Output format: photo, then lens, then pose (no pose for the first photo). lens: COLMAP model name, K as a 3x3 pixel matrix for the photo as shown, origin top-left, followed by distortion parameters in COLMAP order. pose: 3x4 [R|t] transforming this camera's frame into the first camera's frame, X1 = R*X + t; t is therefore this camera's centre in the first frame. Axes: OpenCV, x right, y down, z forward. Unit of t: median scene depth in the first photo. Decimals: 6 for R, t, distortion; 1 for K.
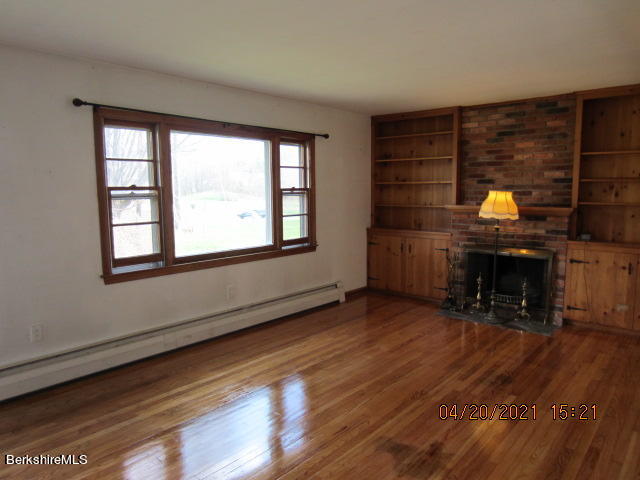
lens RADIAL K [[455.8, 0, 322.2], [0, 455.8, 239.9], [0, 0, 1]] dist [-0.029693, 0.005233]
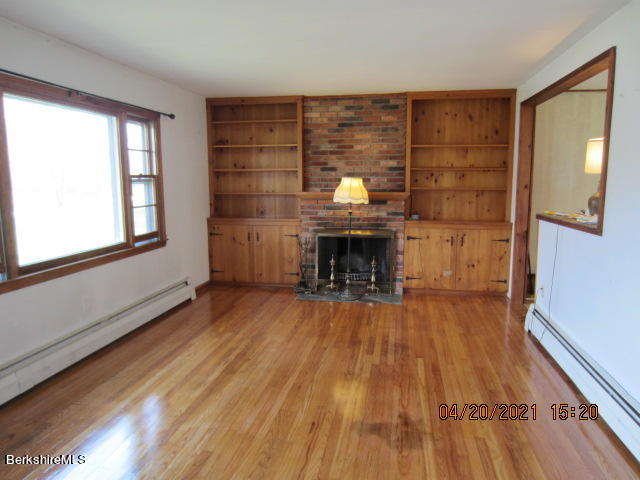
lens RADIAL K [[455.8, 0, 322.2], [0, 455.8, 239.9], [0, 0, 1]] dist [-0.029693, 0.005233]
pose [[0.858923, -0.065982, 0.507837, -0.220643], [0.054774, 0.997813, 0.037002, -0.003876], [-0.509168, -0.003966, 0.860658, 0.094722]]
